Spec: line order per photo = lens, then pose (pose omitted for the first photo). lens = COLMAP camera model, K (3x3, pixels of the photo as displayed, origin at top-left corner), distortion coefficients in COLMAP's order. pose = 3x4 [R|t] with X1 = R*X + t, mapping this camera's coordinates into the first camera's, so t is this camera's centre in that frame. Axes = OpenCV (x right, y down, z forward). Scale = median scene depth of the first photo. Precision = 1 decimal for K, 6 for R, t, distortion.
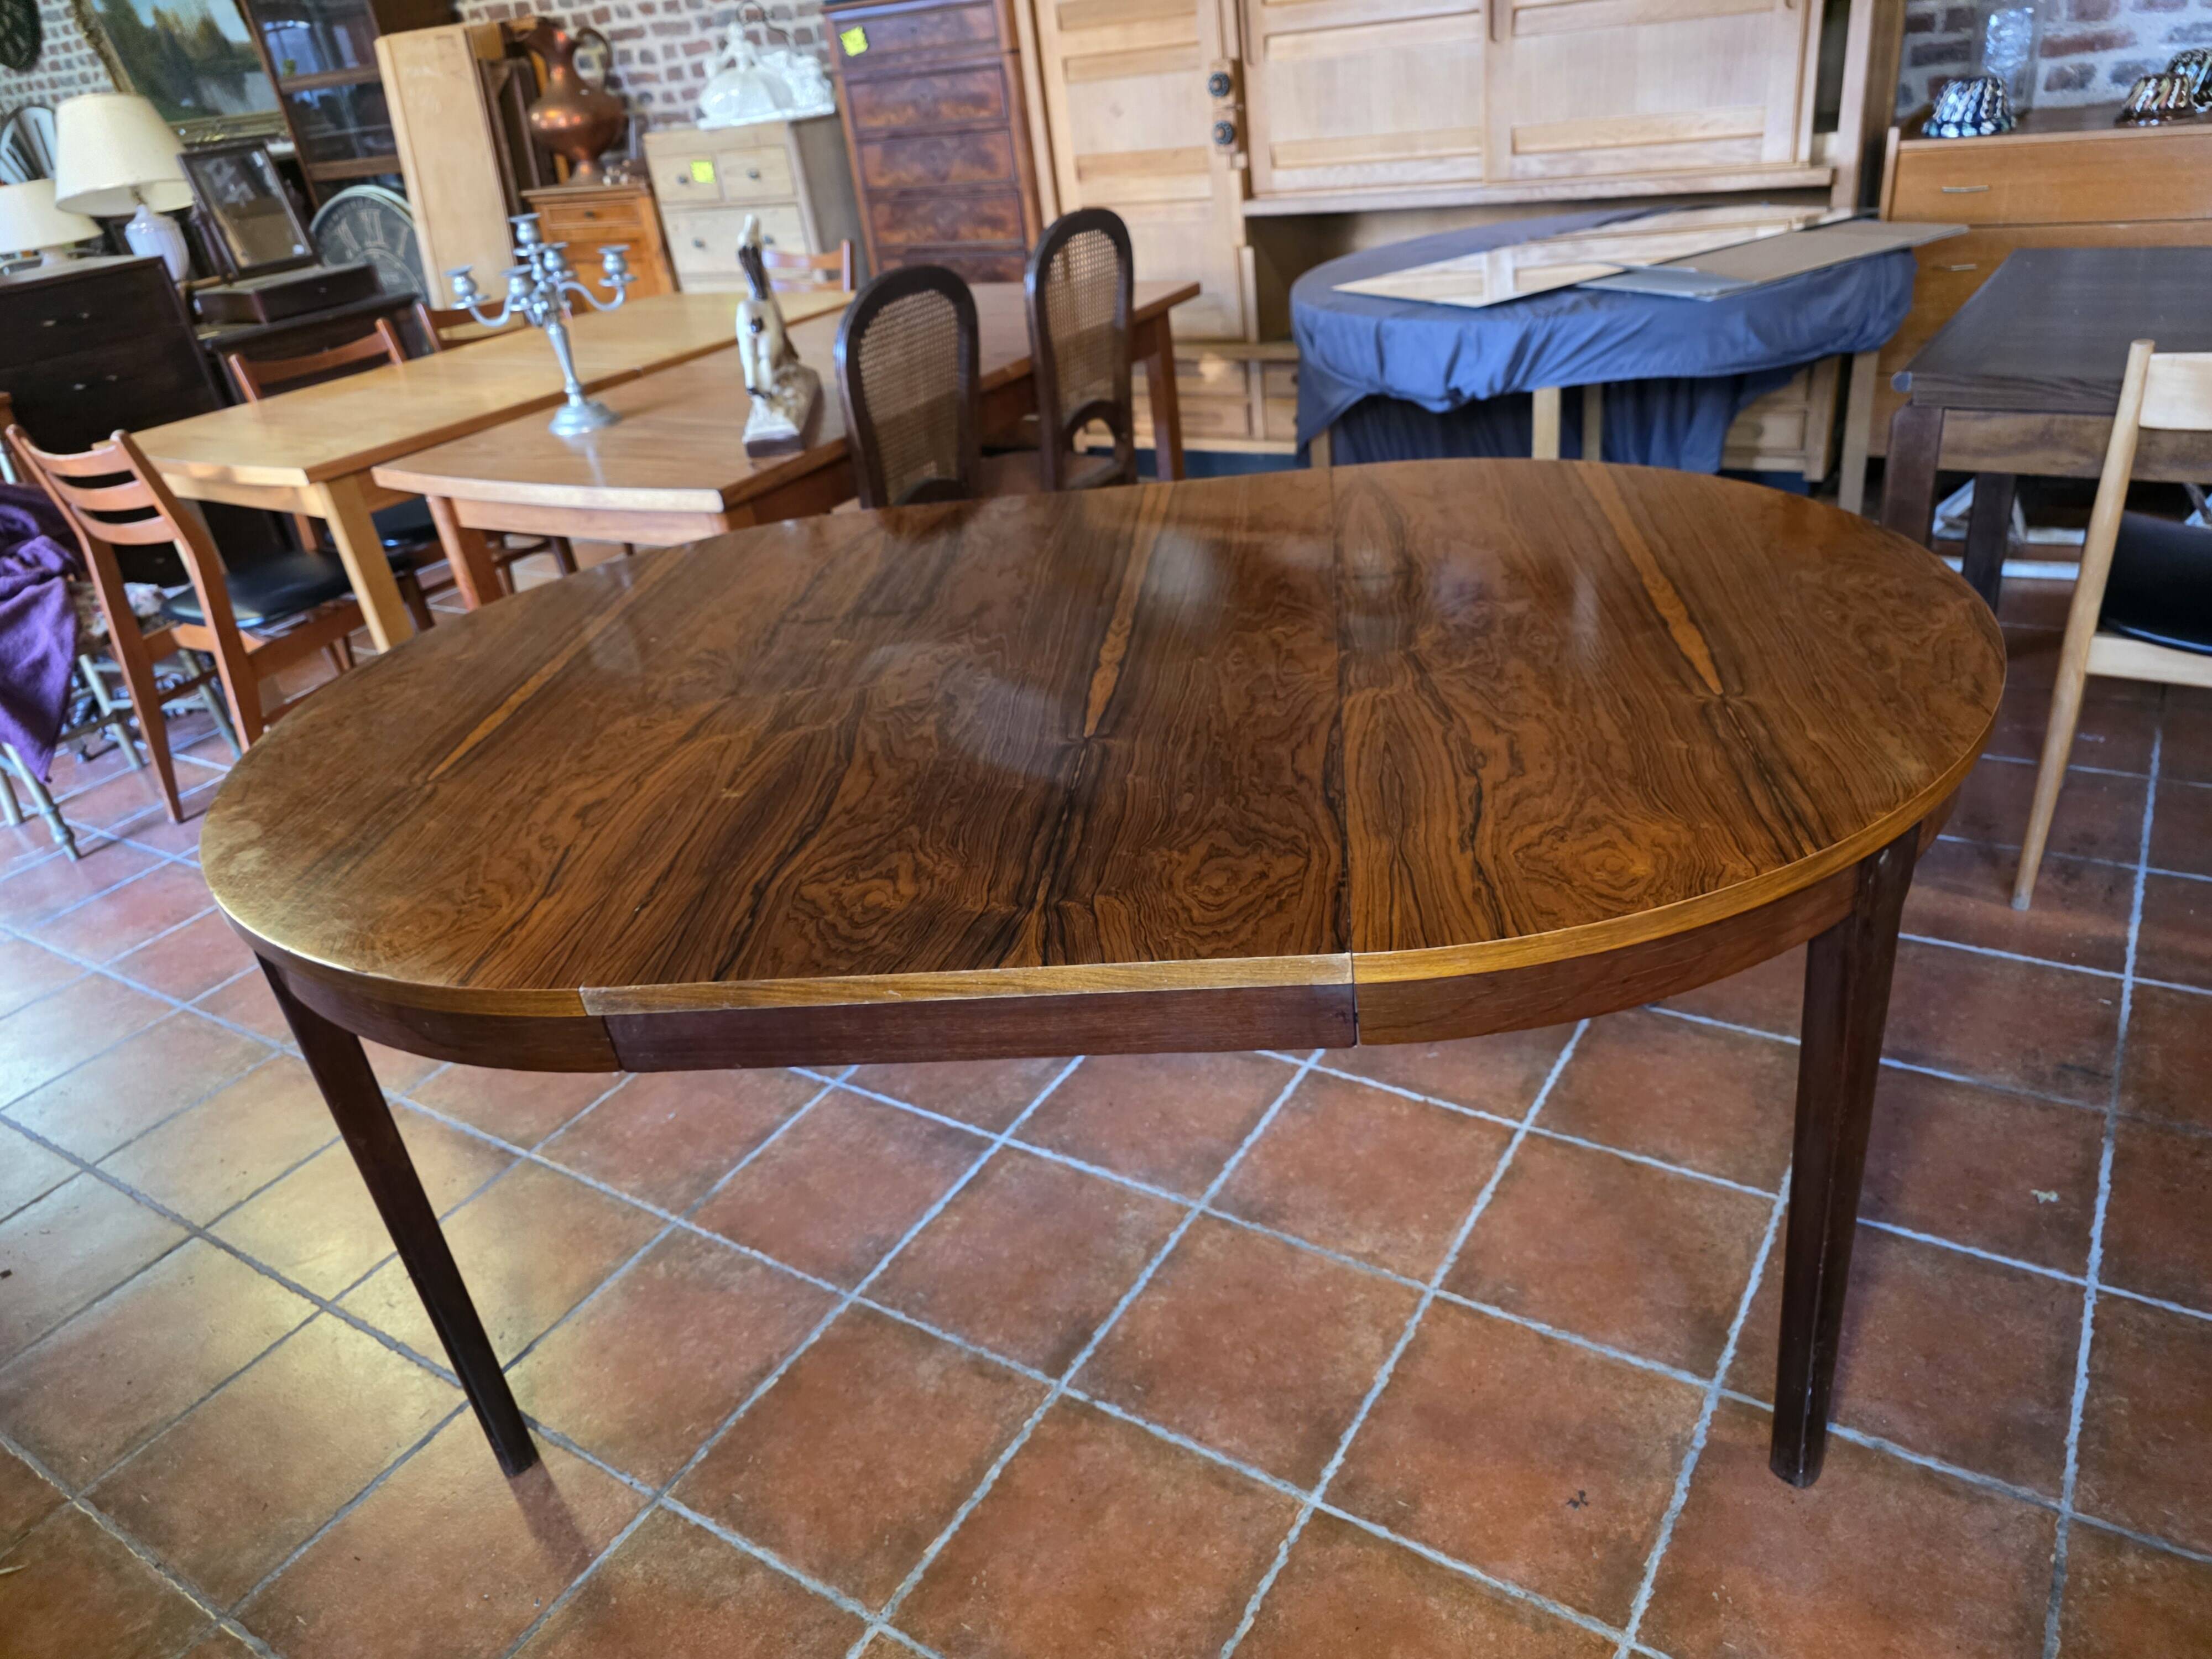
lens RADIAL K [[1500.5, 0, 1138.1], [0, 1500.5, 835.7], [0, 0, 1]] dist [0.027964, -0.021103]
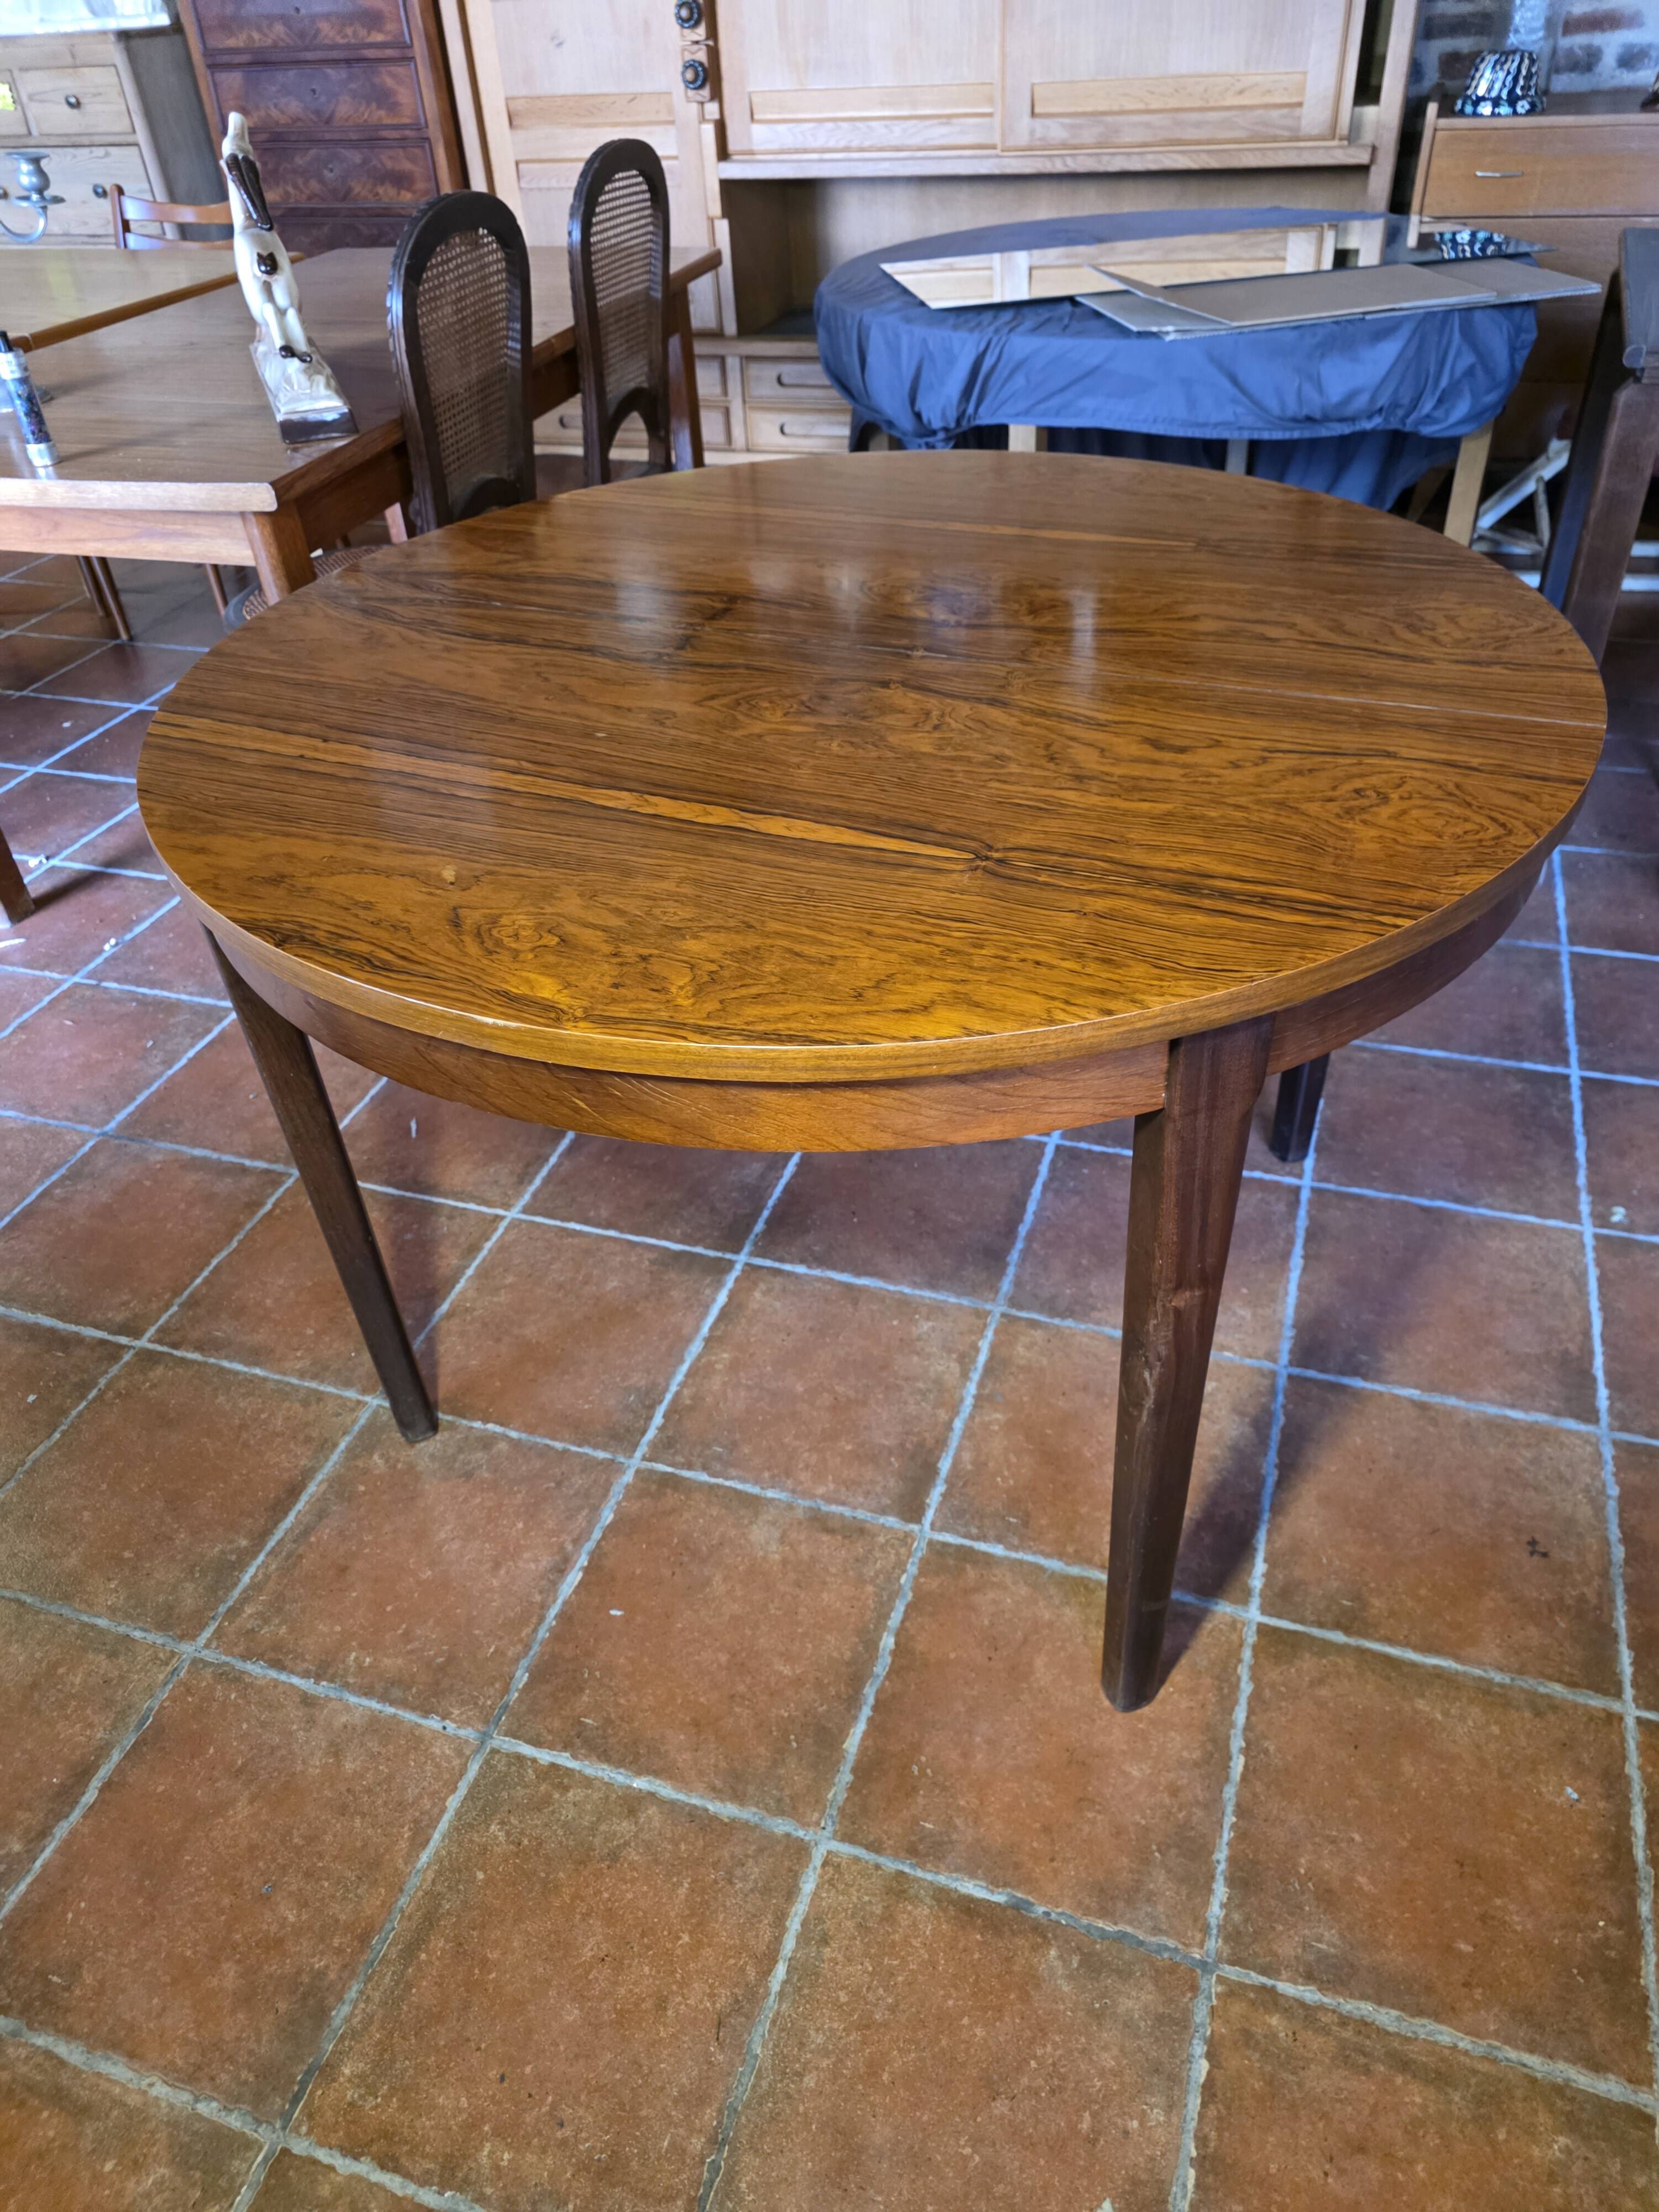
lens RADIAL K [[1500.5, 0, 835.5], [0, 1500.5, 1089.6], [0, 0, 1]] dist [0.027964, -0.021103]
pose [[0.969348, -0.089704, 0.228731, -0.243949], [0.059811, 0.989115, 0.134437, -0.008507], [-0.238300, -0.116636, 0.964162, 0.172784]]
